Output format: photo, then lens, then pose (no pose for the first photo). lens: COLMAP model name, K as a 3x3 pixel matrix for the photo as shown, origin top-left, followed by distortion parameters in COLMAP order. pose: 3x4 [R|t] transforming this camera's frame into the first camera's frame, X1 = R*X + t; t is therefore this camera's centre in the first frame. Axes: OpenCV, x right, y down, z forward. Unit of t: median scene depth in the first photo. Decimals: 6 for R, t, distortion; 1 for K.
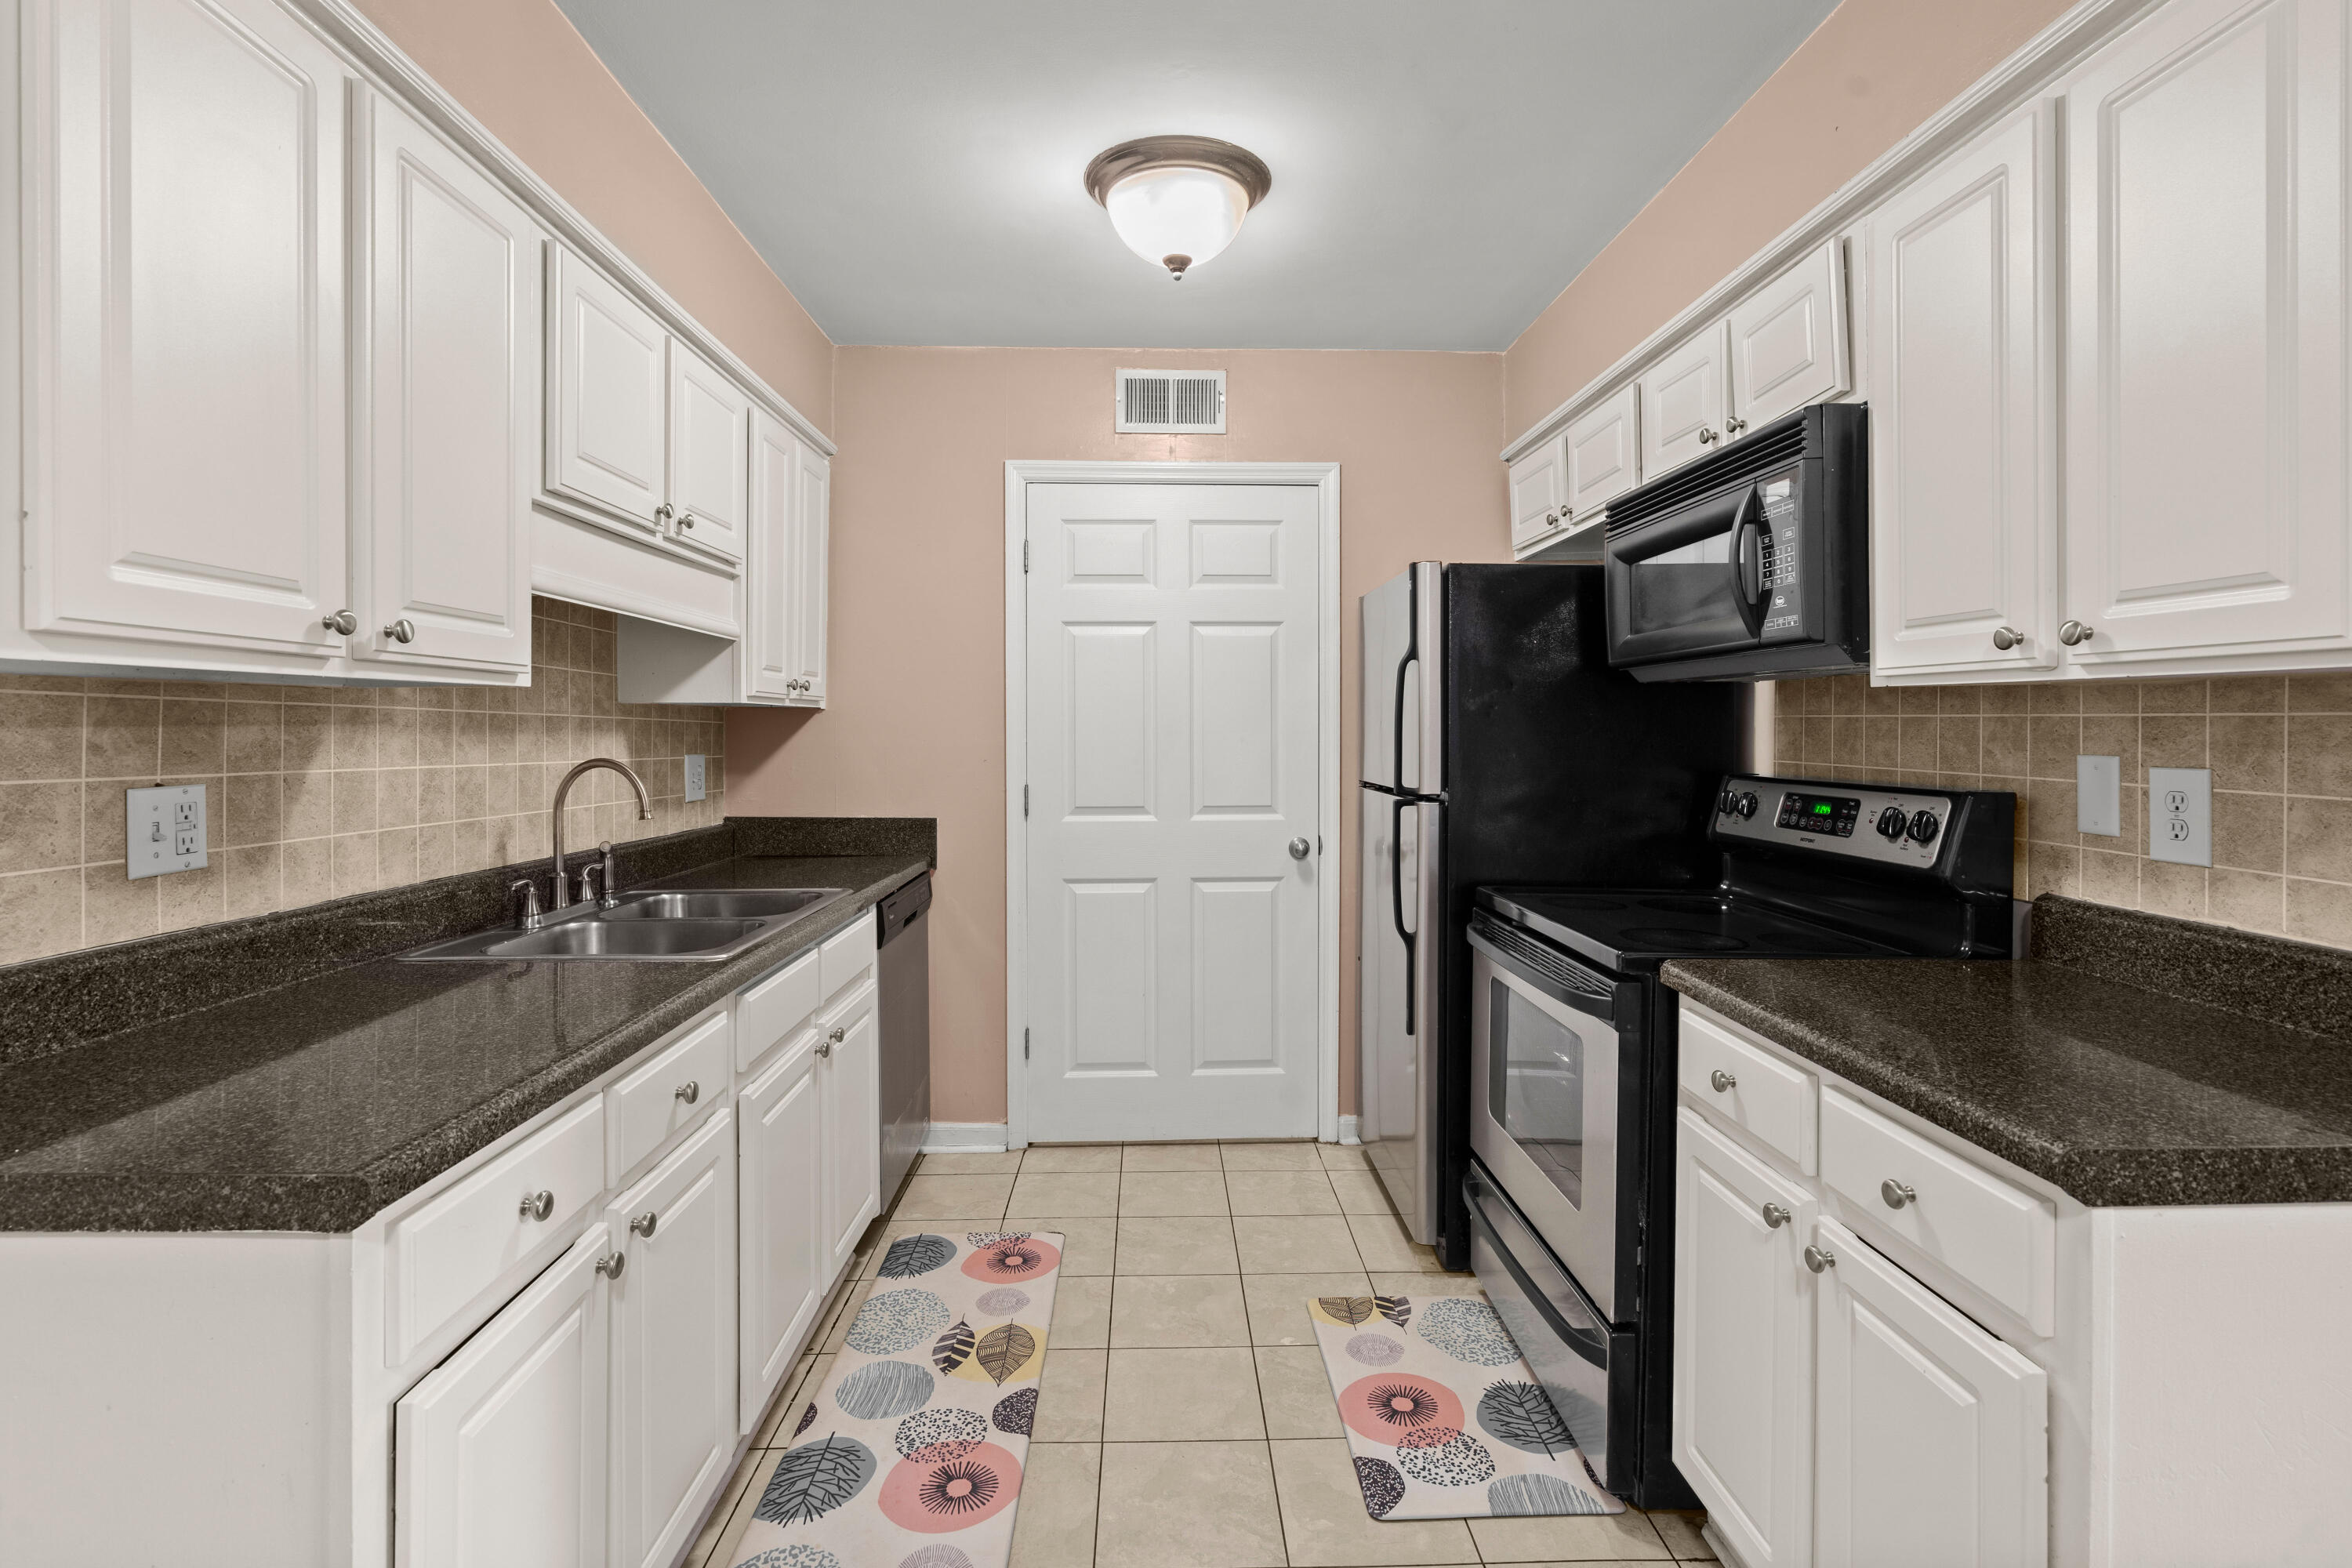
lens RADIAL K [[1081.7, 0, 1124.9], [0, 1081.7, 724.6], [0, 0, 1]] dist [-0.004445, 0.000957]
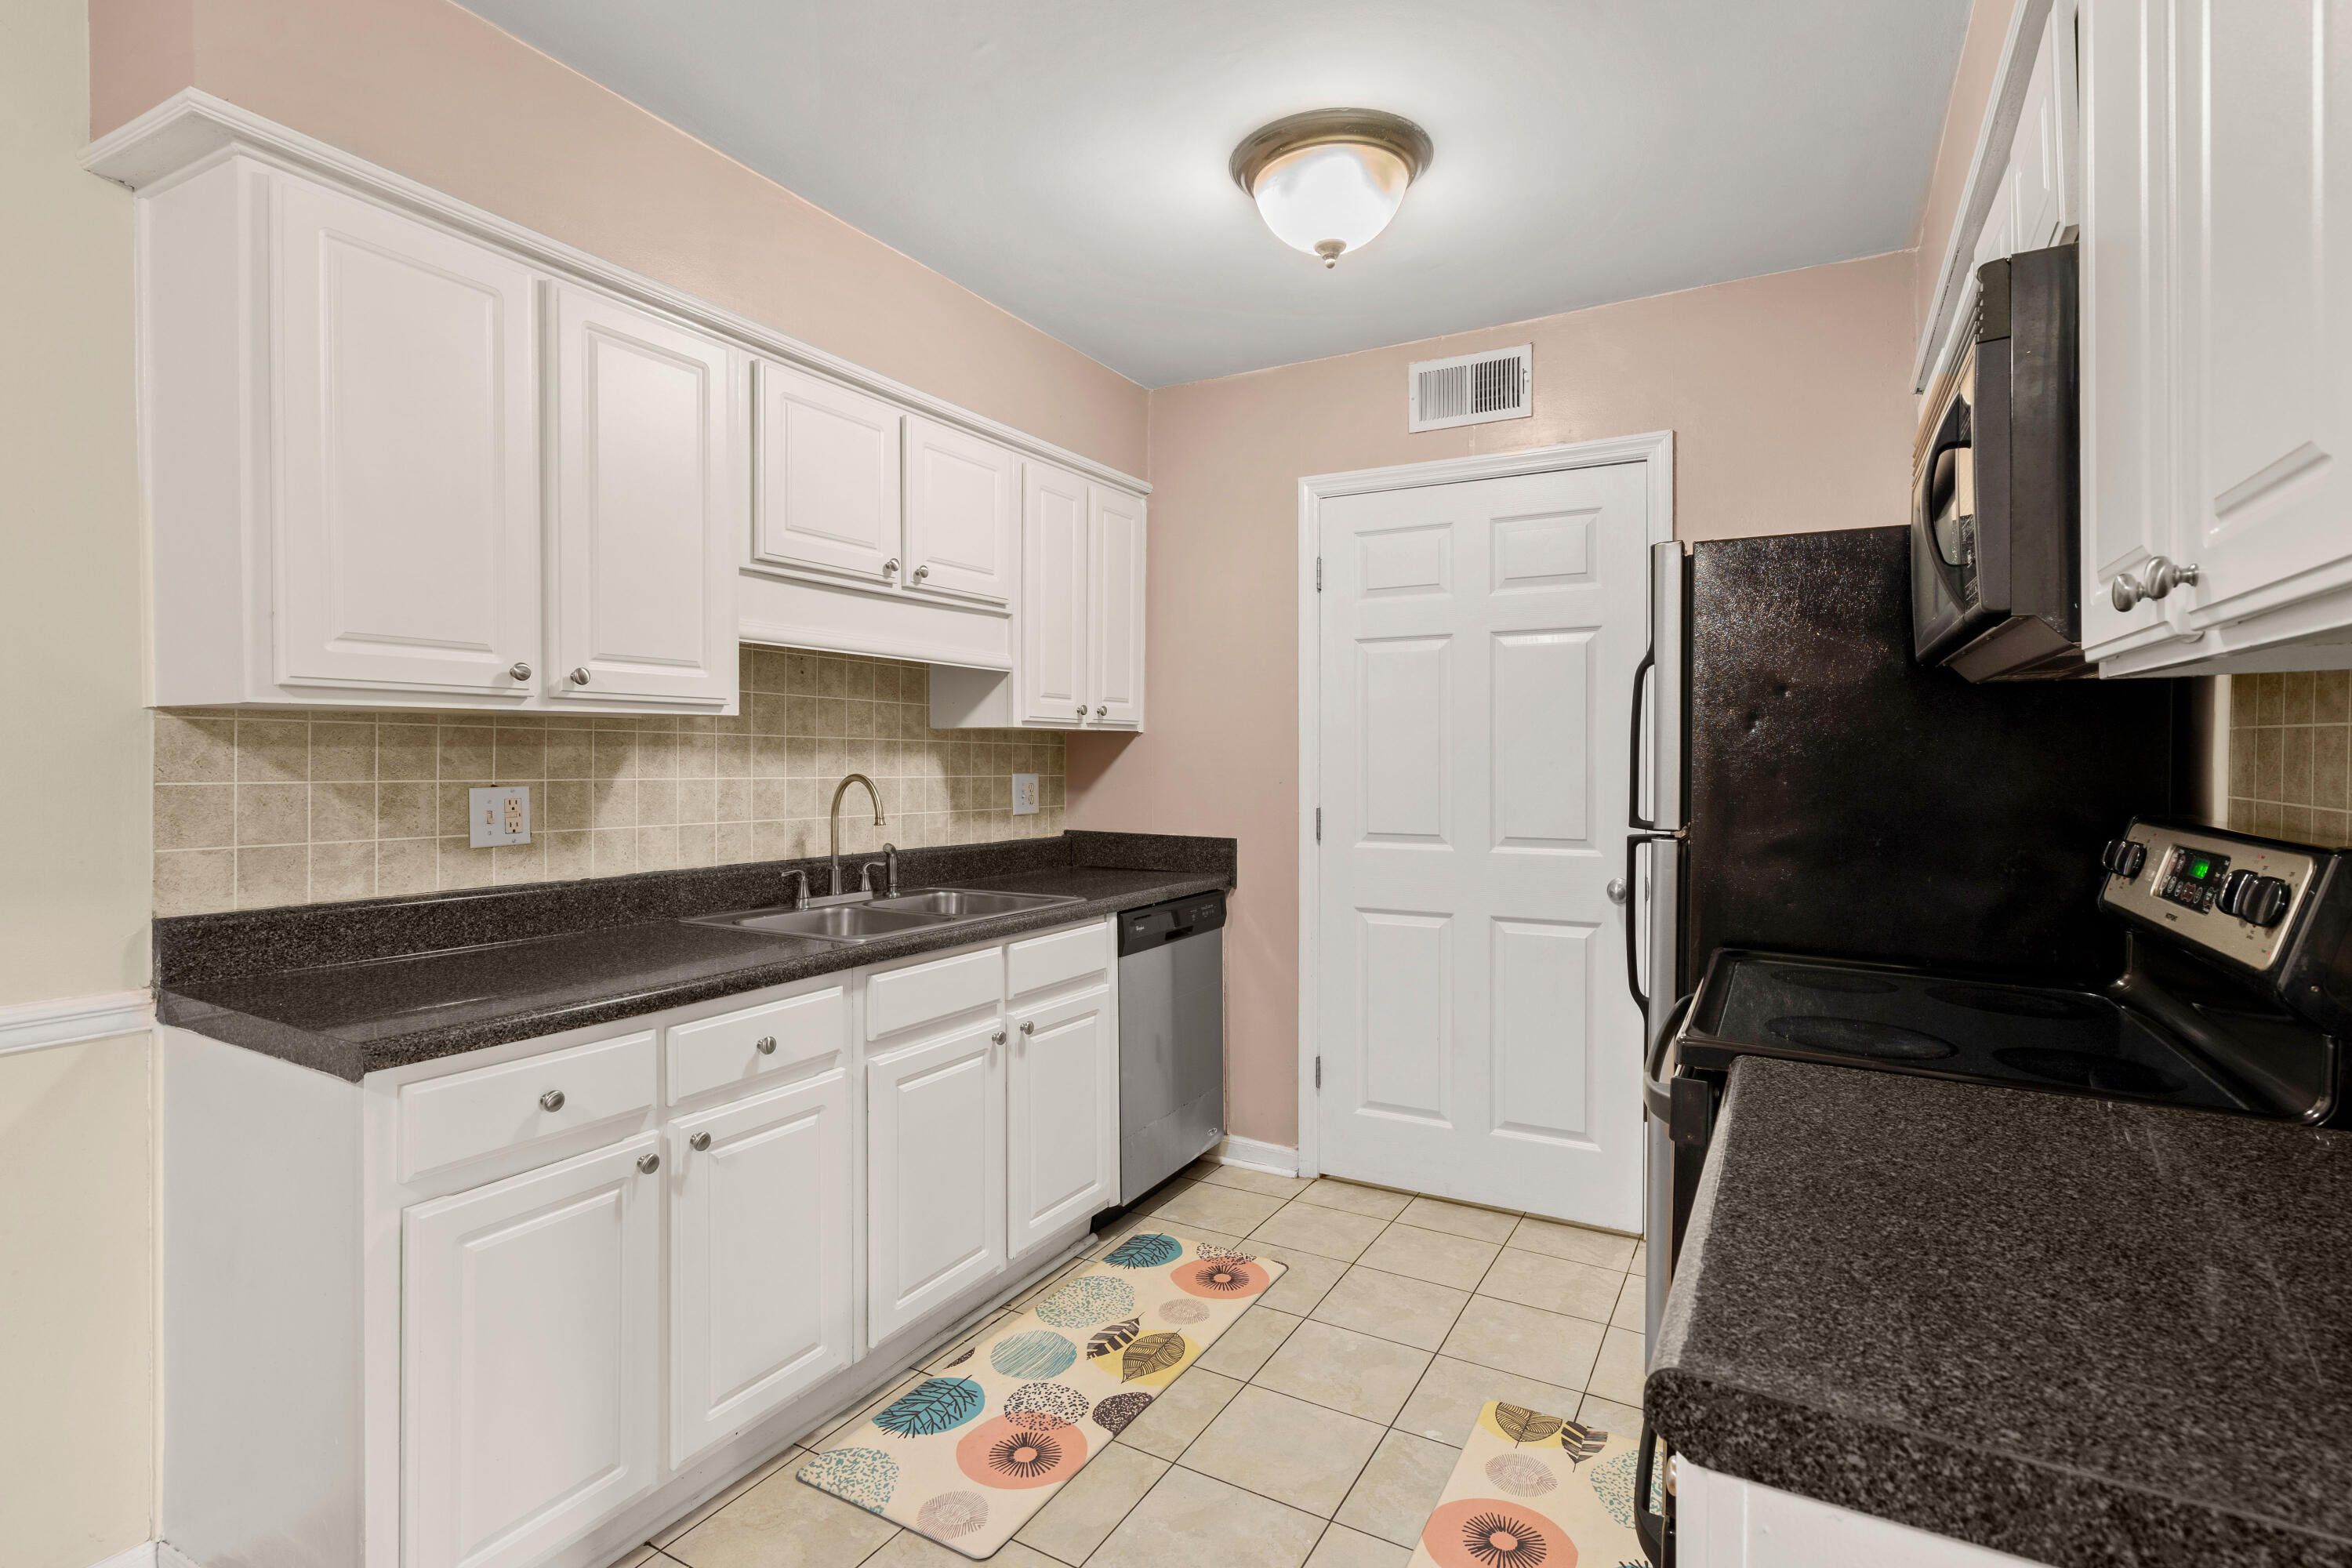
lens RADIAL K [[1081.7, 0, 1133.8], [0, 1081.7, 761.1], [0, 0, 1]] dist [-0.004445, 0.000957]
pose [[0.859184, 0.003996, -0.511651, 0.387602], [0.000920, 0.999956, 0.009356, 0.005617], [0.511666, -0.008509, 0.859142, 0.110134]]
